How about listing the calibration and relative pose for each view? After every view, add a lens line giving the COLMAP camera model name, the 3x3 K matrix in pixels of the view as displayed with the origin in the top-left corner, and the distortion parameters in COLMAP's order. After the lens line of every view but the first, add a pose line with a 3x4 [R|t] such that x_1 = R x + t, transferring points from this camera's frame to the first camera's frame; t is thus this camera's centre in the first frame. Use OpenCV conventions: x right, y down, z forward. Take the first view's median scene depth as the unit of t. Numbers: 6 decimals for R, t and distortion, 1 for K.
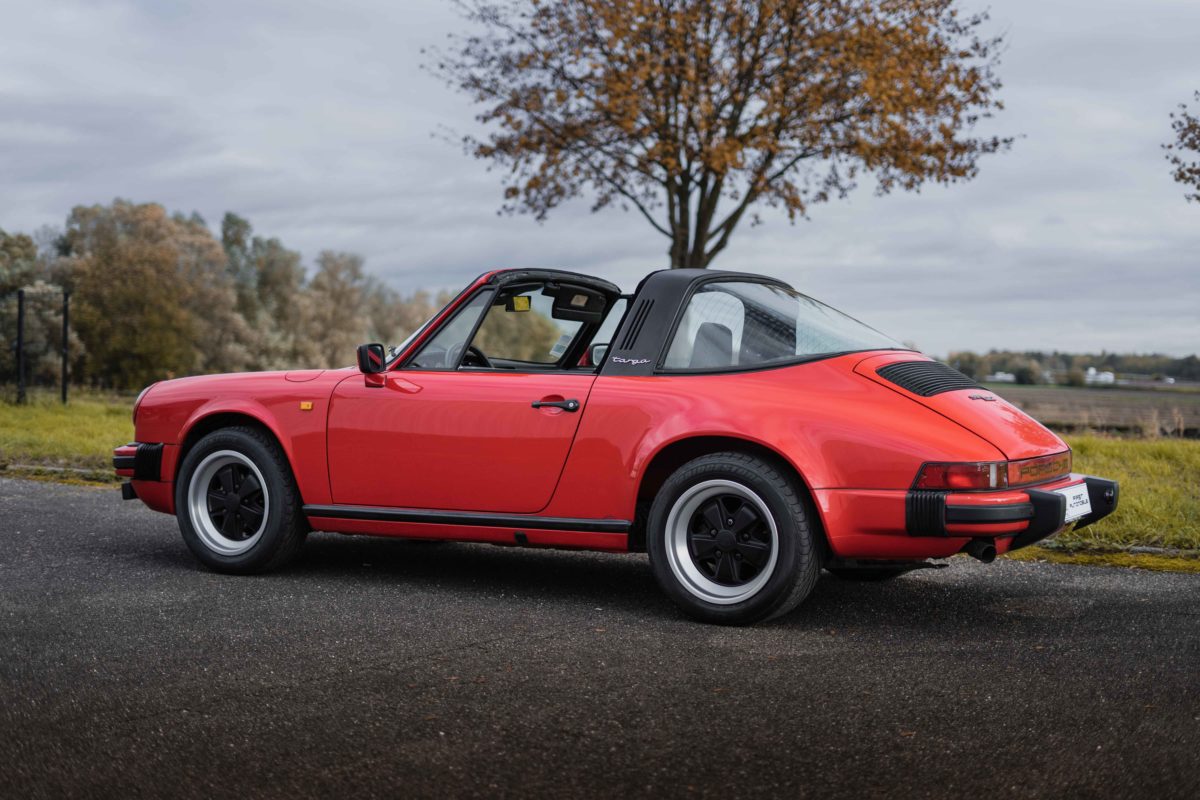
lens RADIAL K [[1732.6, 0, 600.0], [0, 1732.6, 400.0], [0, 0, 1]] dist [-0.016500, 0.034584]
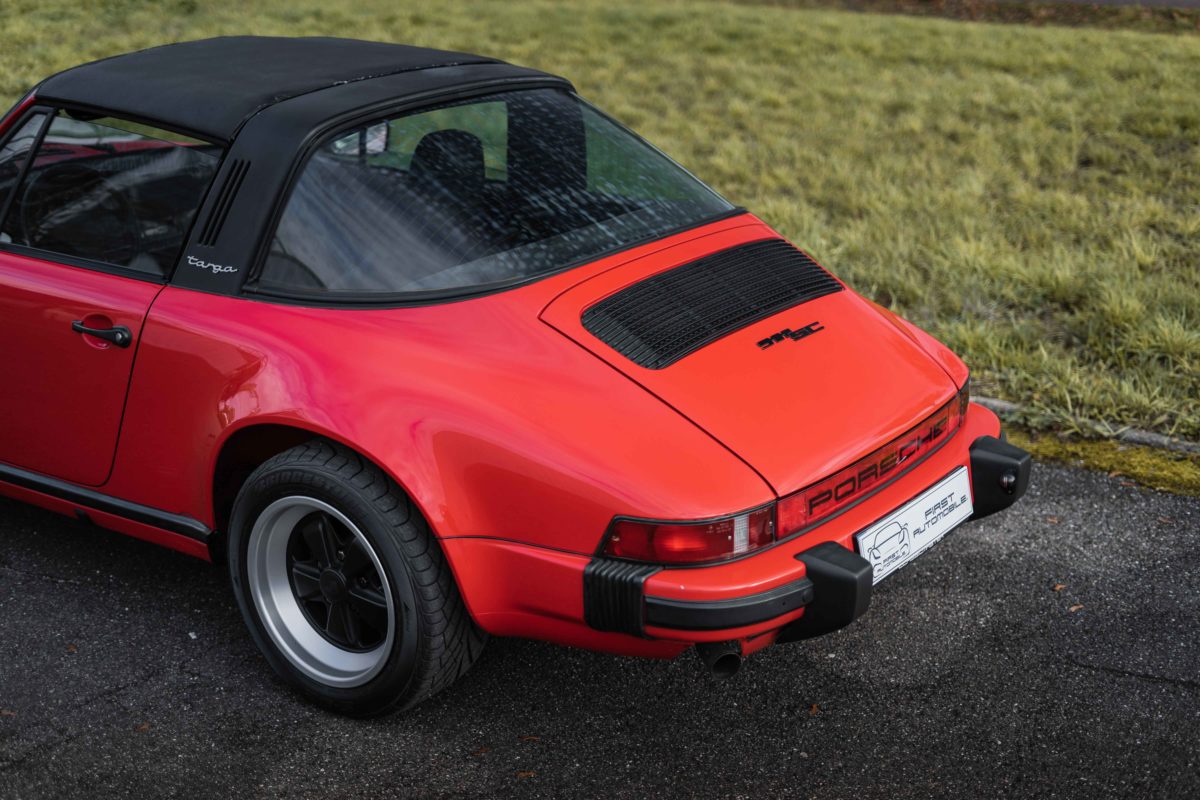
lens RADIAL K [[1732.6, 0, 600.0], [0, 1732.6, 400.0], [0, 0, 1]] dist [-0.016500, 0.034584]
pose [[0.993373, 0.023872, -0.112430, 0.180912], [0.009284, 0.958330, 0.285511, -0.121393], [0.114561, -0.284663, 0.951758, 0.340415]]
